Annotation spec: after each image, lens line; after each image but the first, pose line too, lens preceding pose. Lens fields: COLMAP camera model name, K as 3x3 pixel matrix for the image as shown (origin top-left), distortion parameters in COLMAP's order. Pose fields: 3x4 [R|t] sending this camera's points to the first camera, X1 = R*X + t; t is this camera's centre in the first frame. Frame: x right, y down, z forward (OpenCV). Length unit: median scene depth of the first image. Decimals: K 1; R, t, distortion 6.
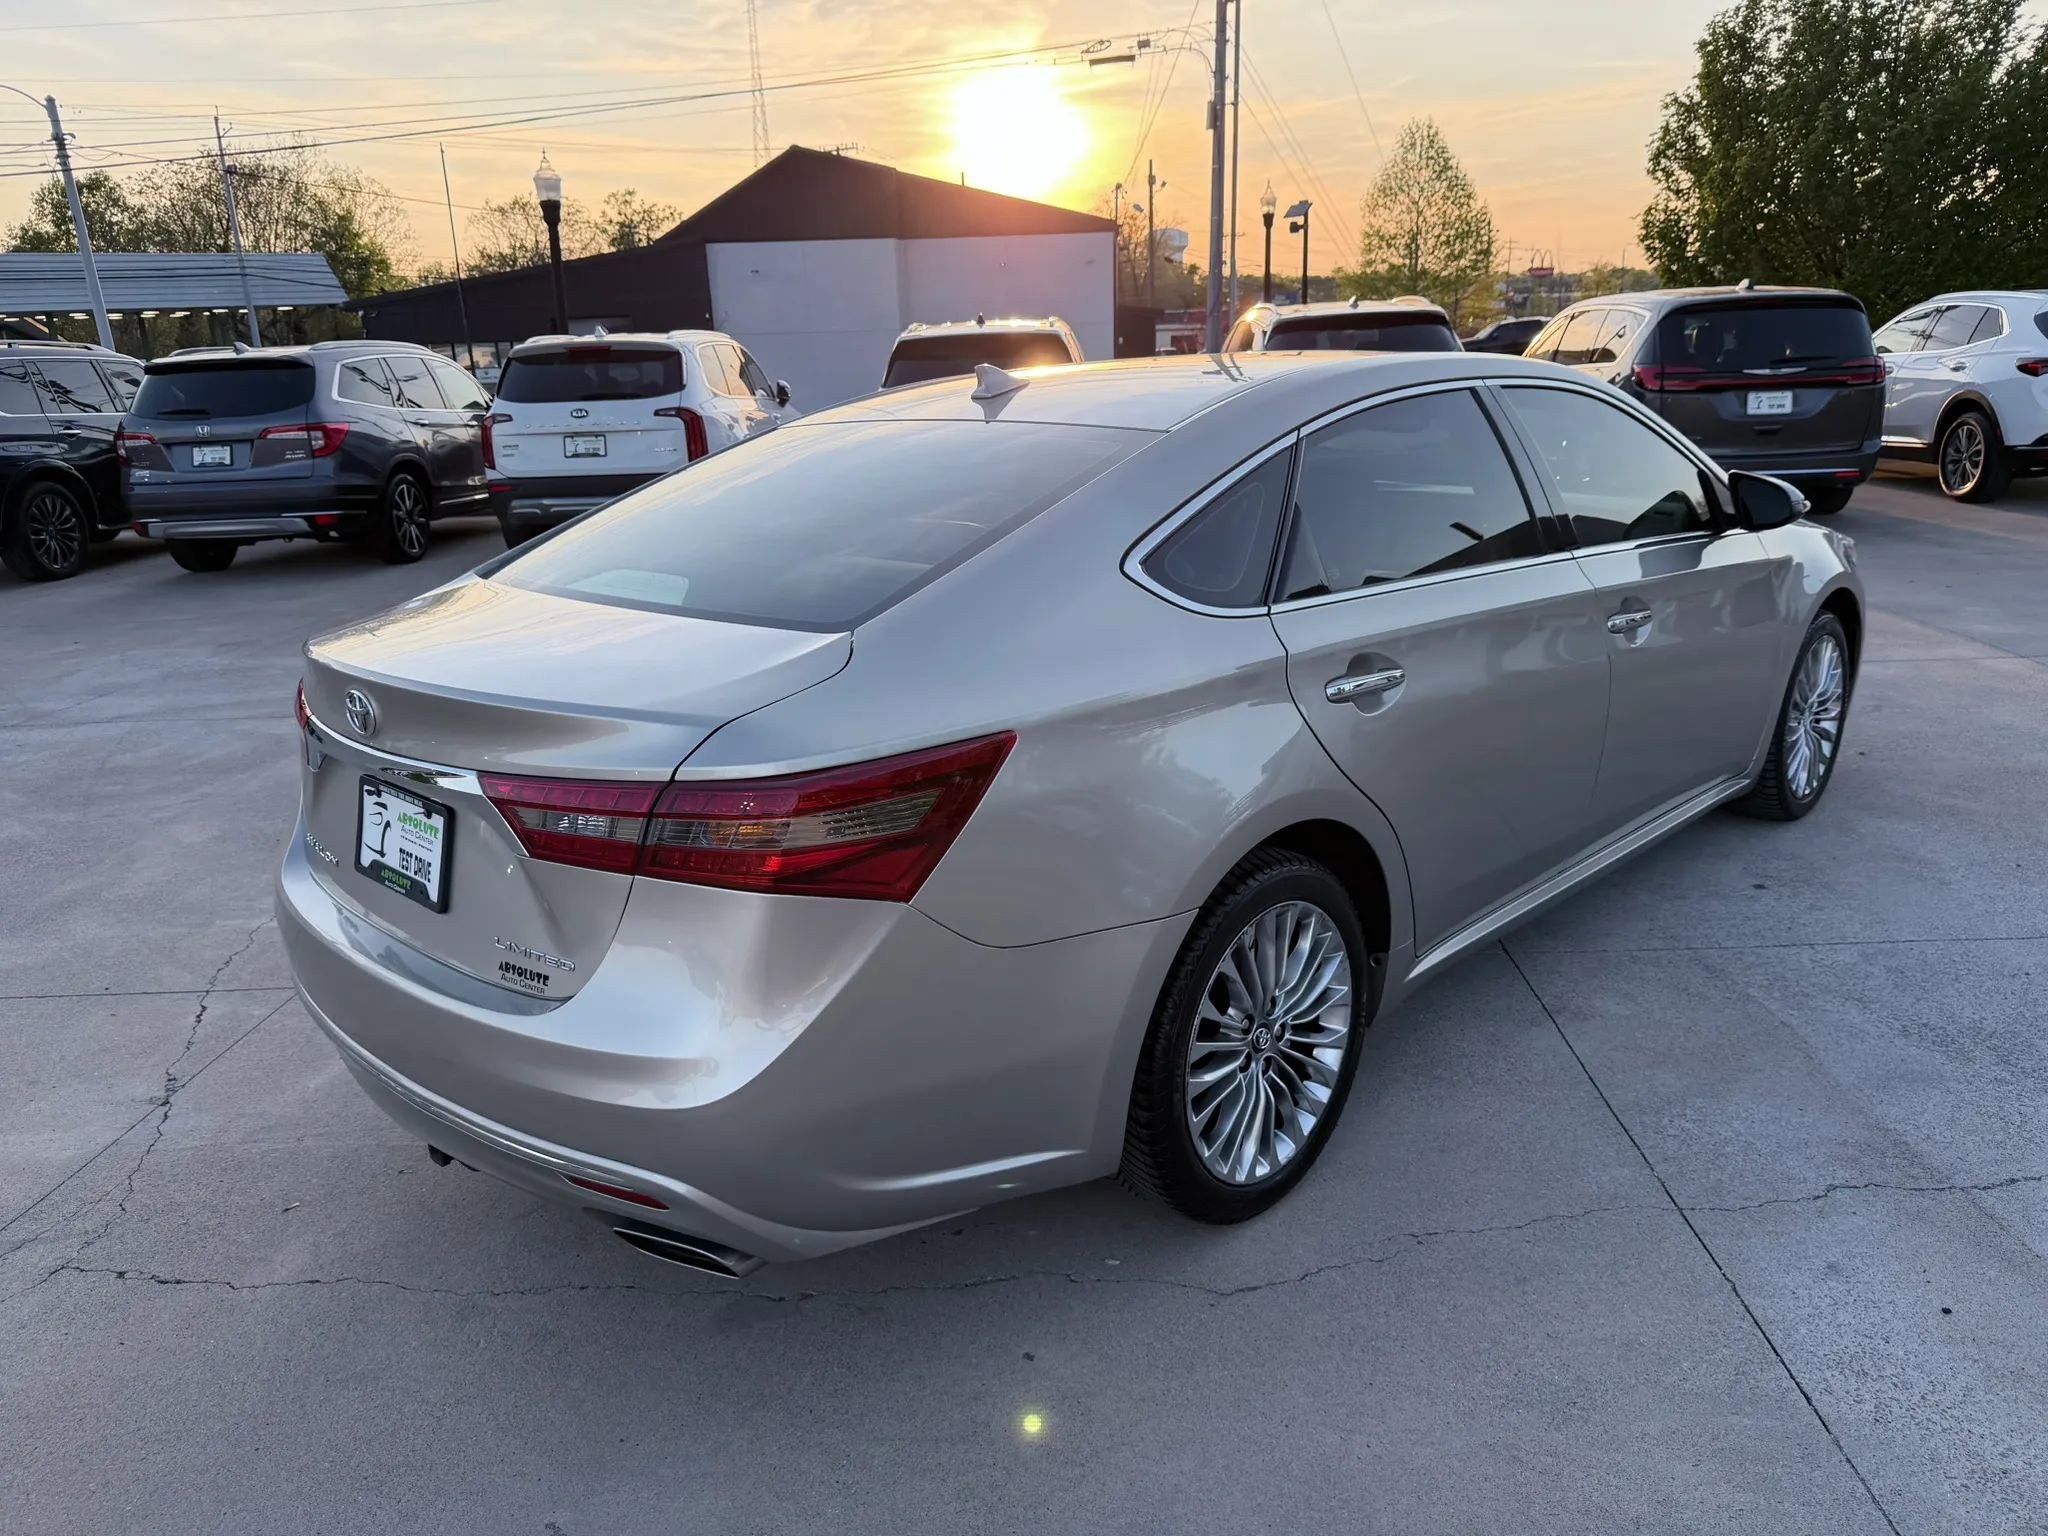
lens RADIAL K [[1454.5, 0, 1034.2], [0, 1454.5, 765.8], [0, 0, 1]] dist [0.000075, -0.010386]
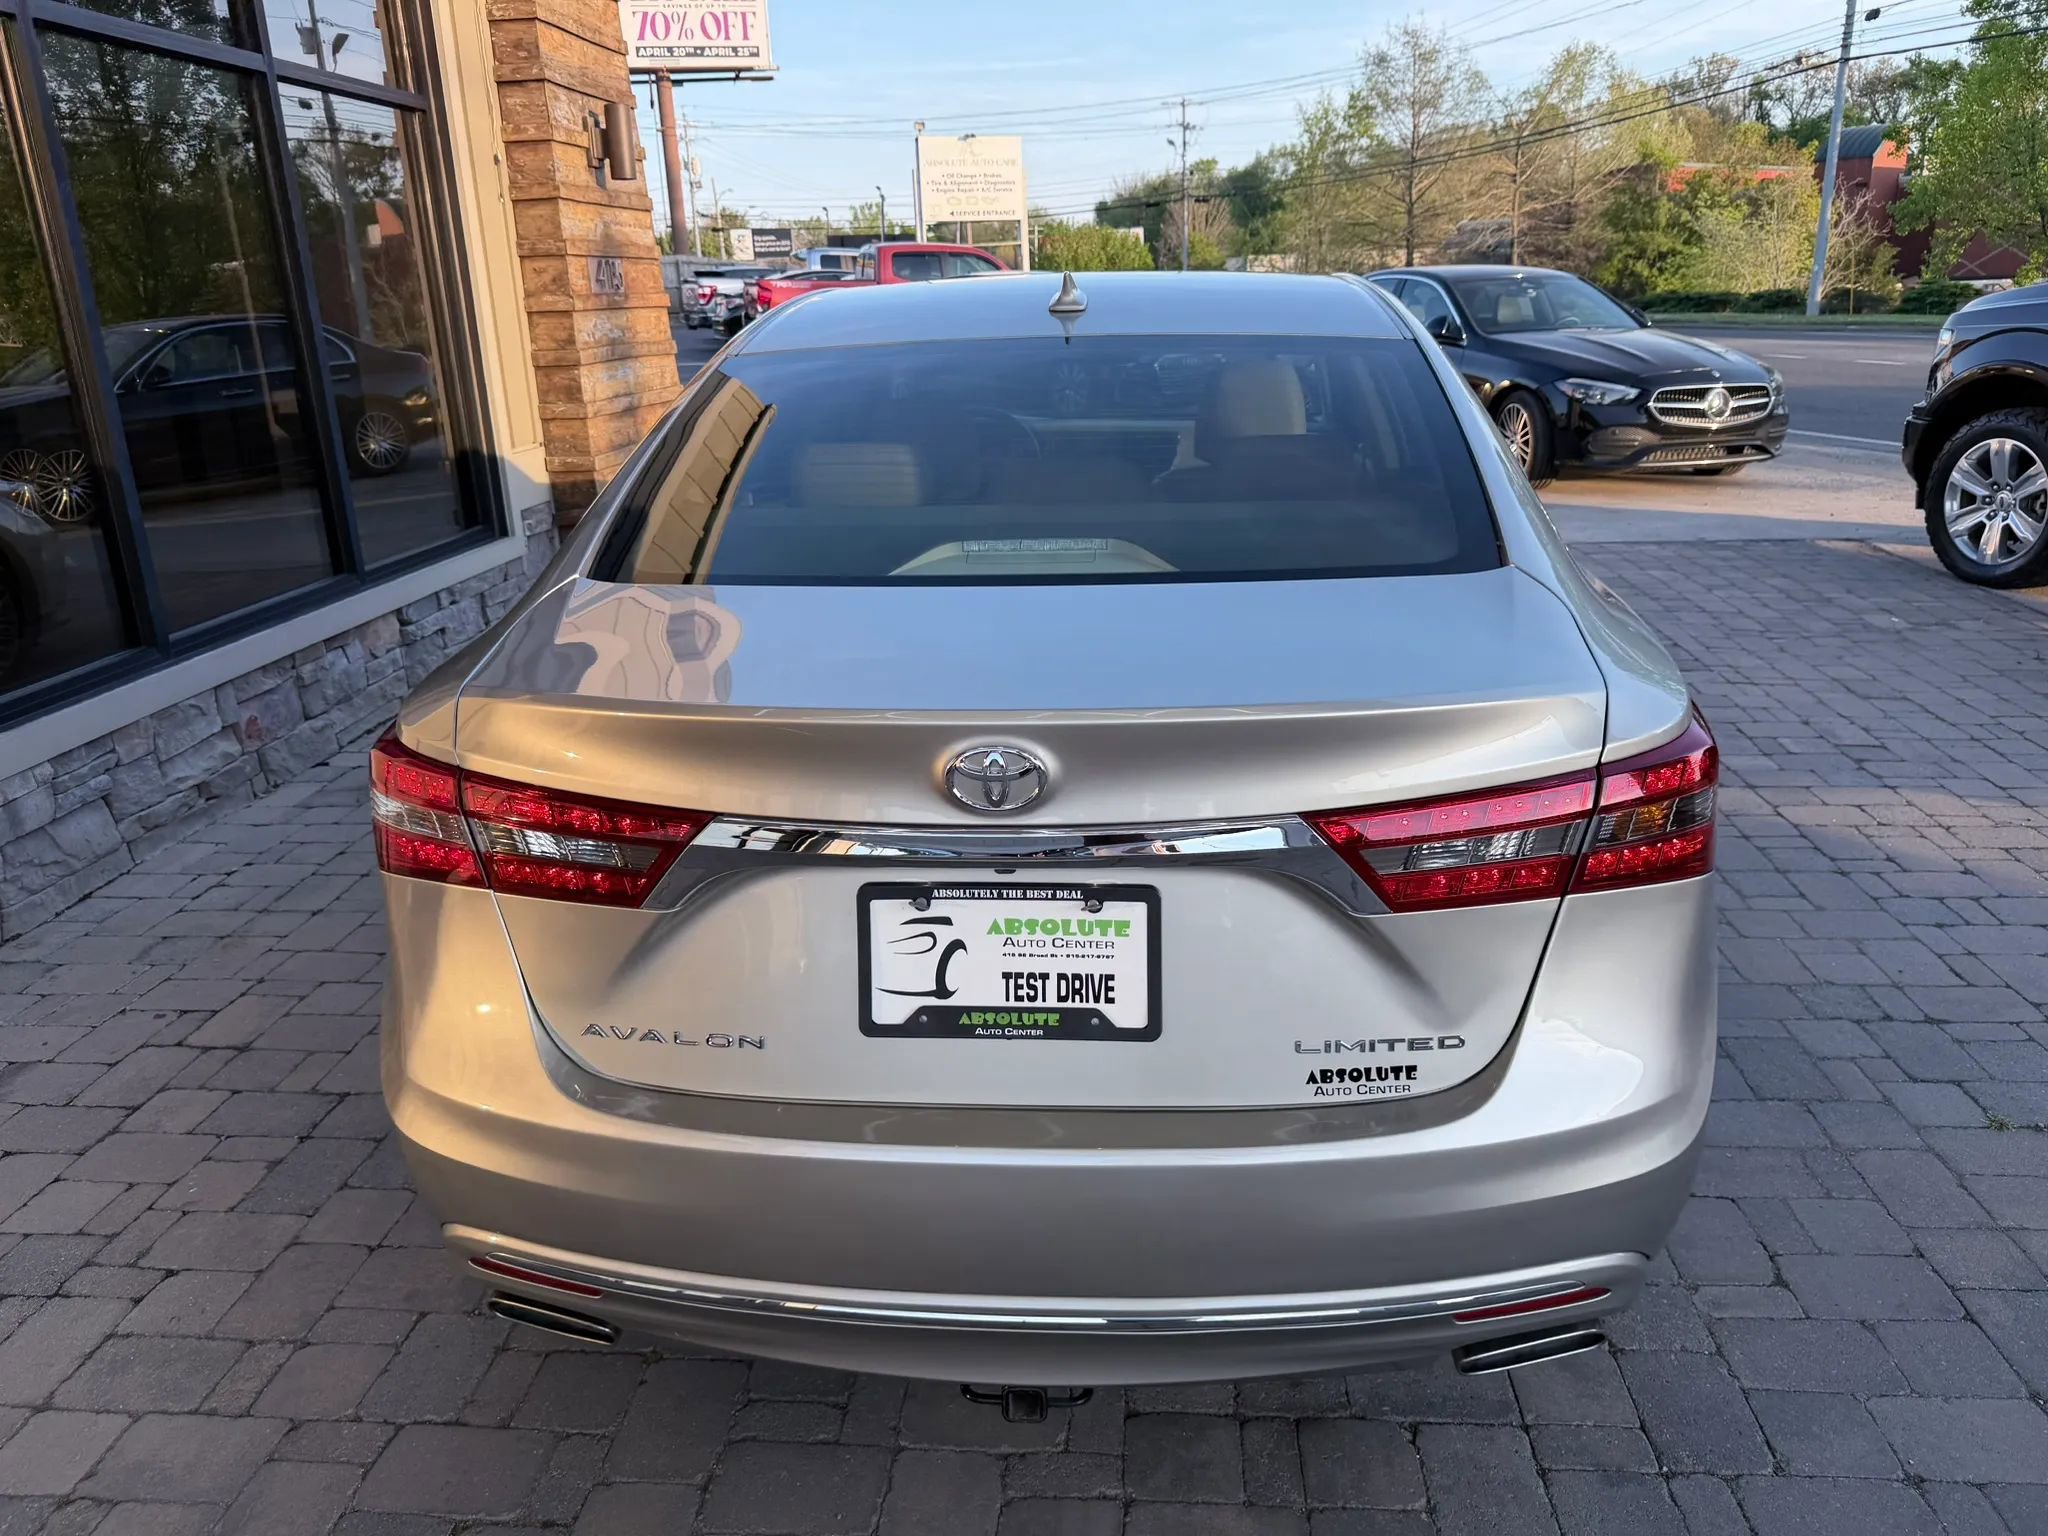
lens RADIAL K [[1438.8, 0, 1020.4], [0, 1438.8, 761.0], [0, 0, 1]] dist [0.005213, -0.007302]
pose [[0.781648, -0.179667, 0.597282, -0.793926], [0.166468, 0.982970, 0.077833, -0.086301], [-0.601095, 0.038591, 0.798246, 0.467223]]
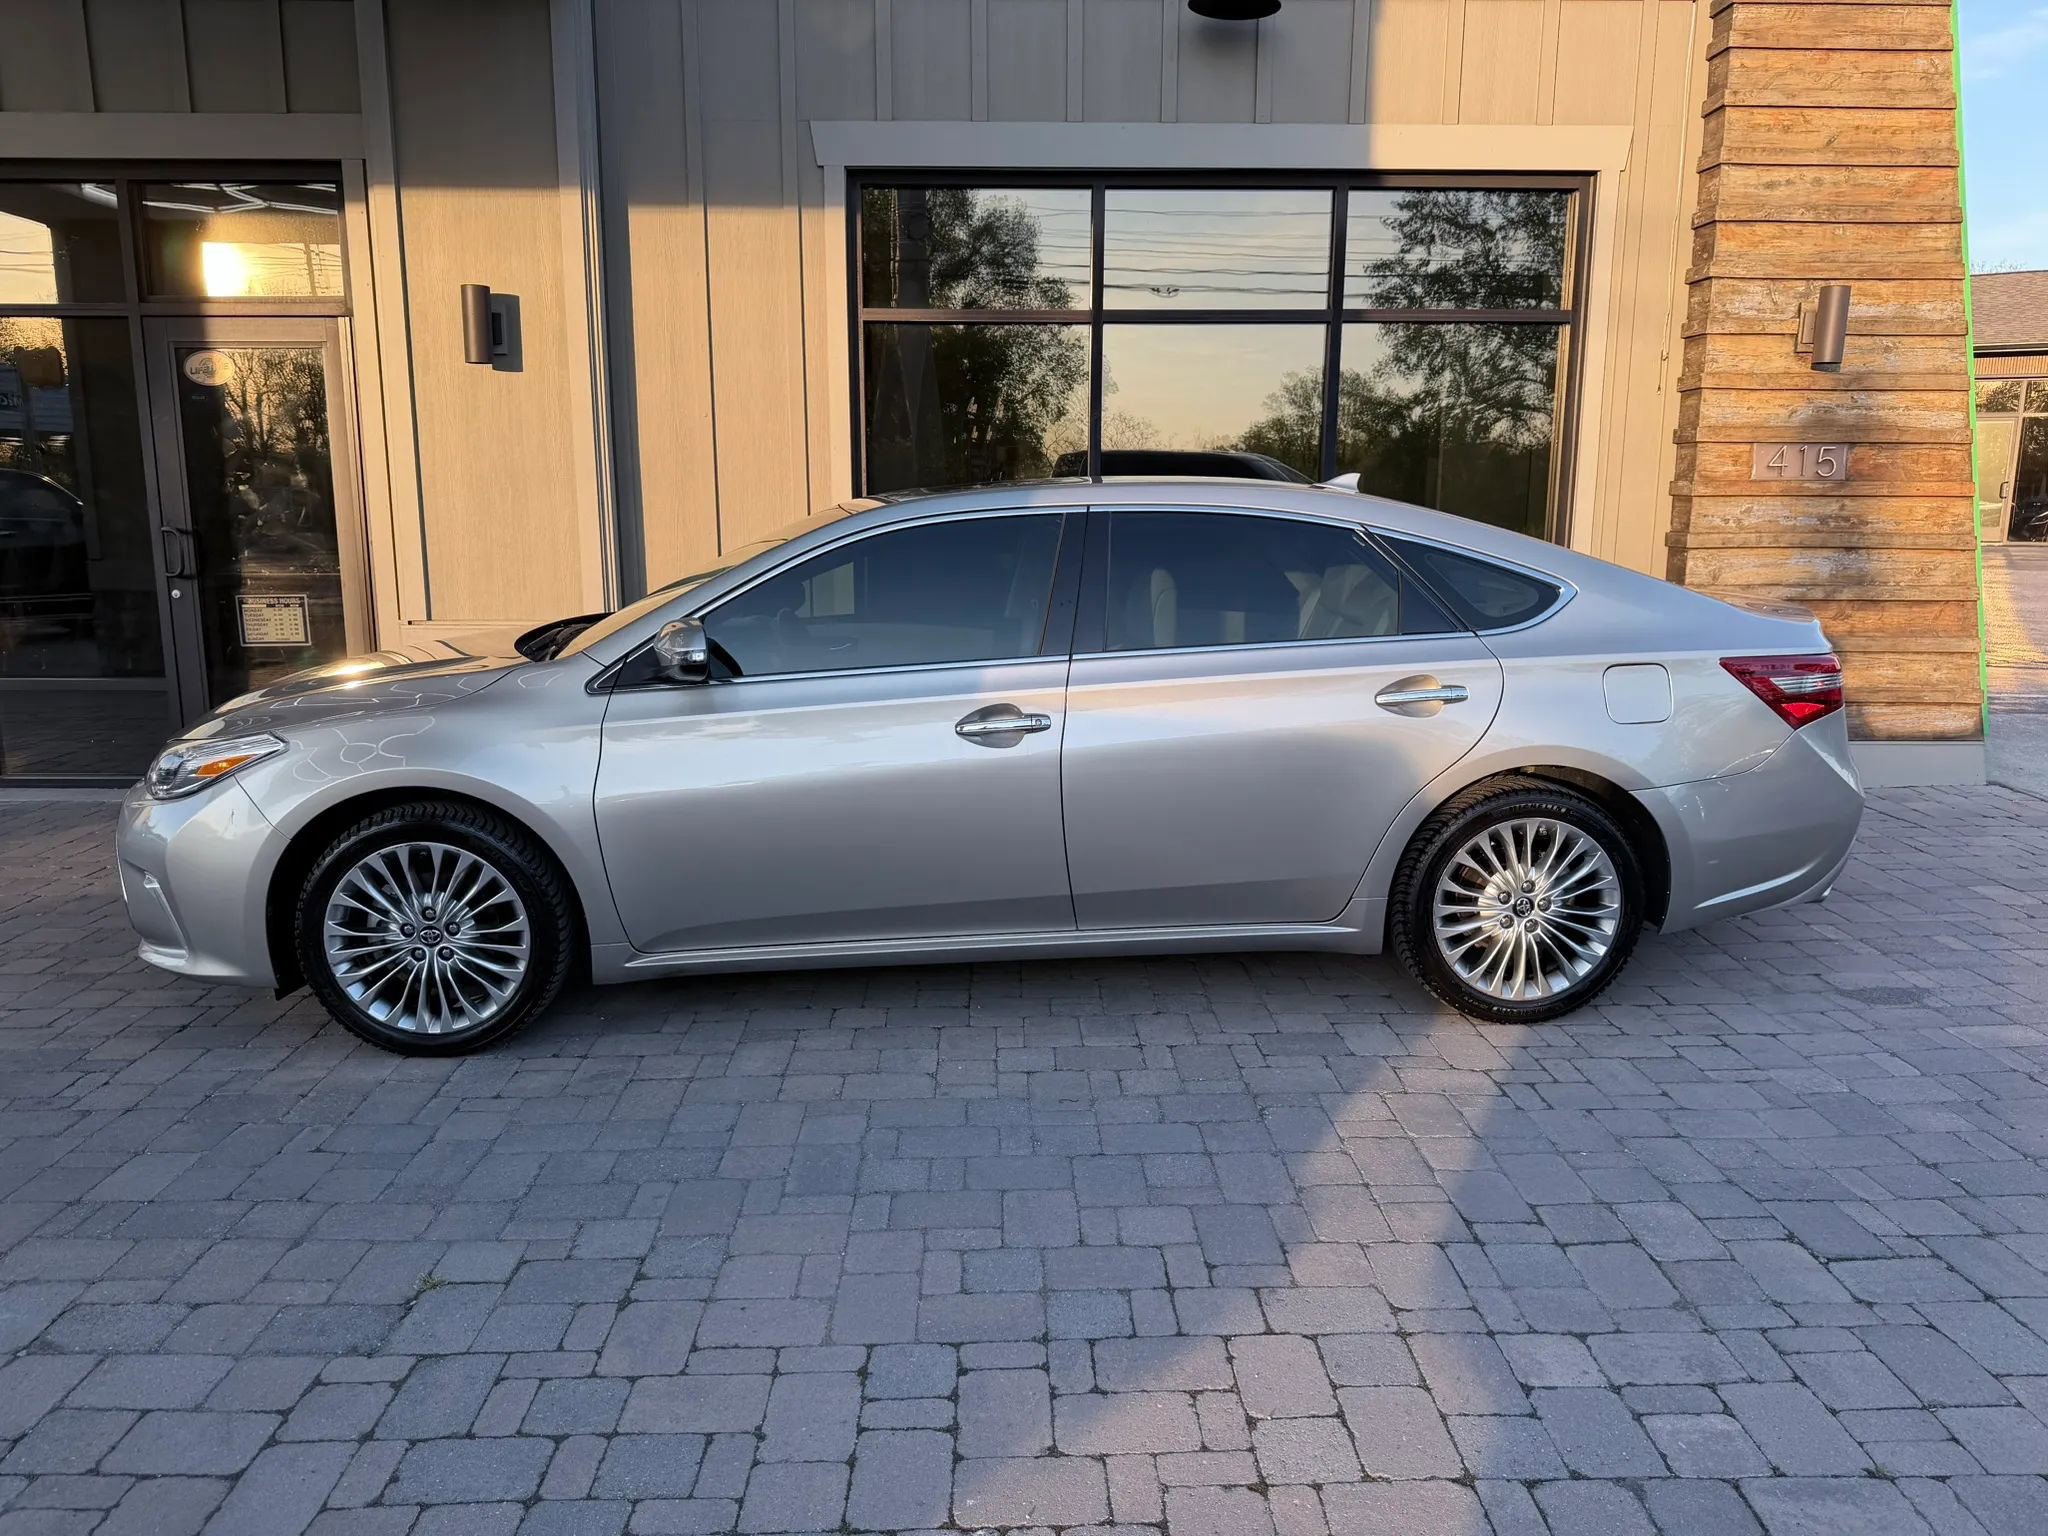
lens RADIAL K [[1438.8, 0, 1020.4], [0, 1438.8, 761.0], [0, 0, 1]] dist [0.005213, -0.007302]
pose [[0.709743, 0.173568, -0.682744, 1.453784], [-0.218531, 0.975607, 0.020847, -0.140015], [0.669708, 0.134404, 0.730360, 0.321652]]
